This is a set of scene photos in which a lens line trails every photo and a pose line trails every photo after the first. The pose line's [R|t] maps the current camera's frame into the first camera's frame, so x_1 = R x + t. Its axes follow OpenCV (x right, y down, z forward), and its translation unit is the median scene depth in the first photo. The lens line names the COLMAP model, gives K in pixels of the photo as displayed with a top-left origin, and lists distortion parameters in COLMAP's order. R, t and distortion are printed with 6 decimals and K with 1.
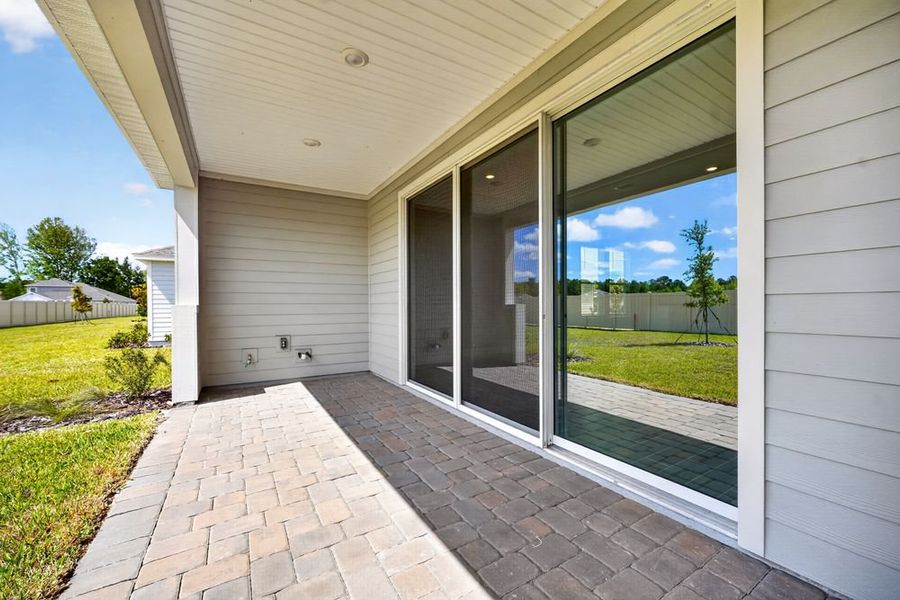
lens RADIAL K [[364.6, 0, 438.0], [0, 364.6, 306.4], [0, 0, 1]] dist [0.000486, 0.000364]
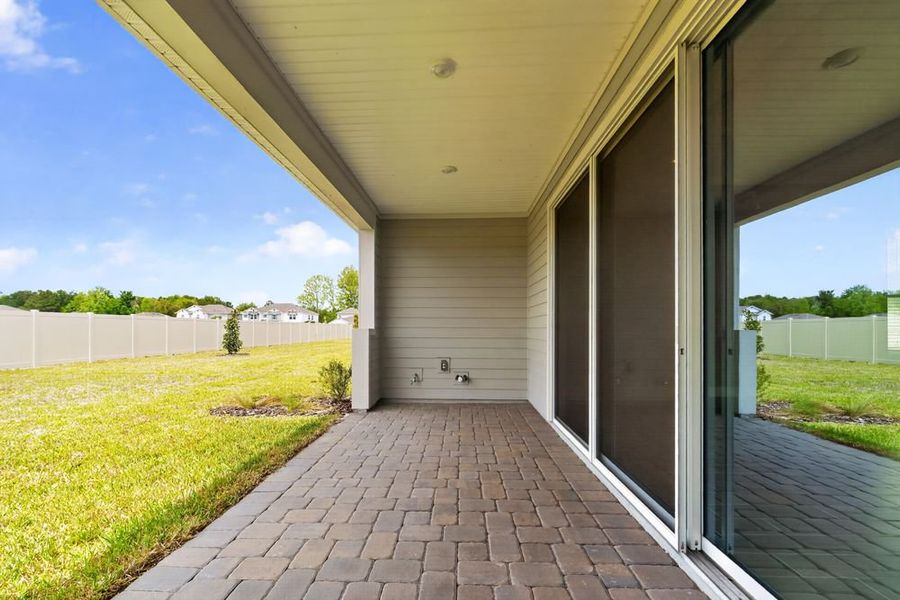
lens RADIAL K [[364.6, 0, 445.0], [0, 364.6, 327.3], [0, 0, 1]] dist [0.000486, 0.000364]
pose [[0.836823, 0.005334, -0.547447, 0.216601], [-0.008528, 0.999958, -0.003293, -0.007271], [0.547407, 0.007424, 0.836834, 0.159837]]
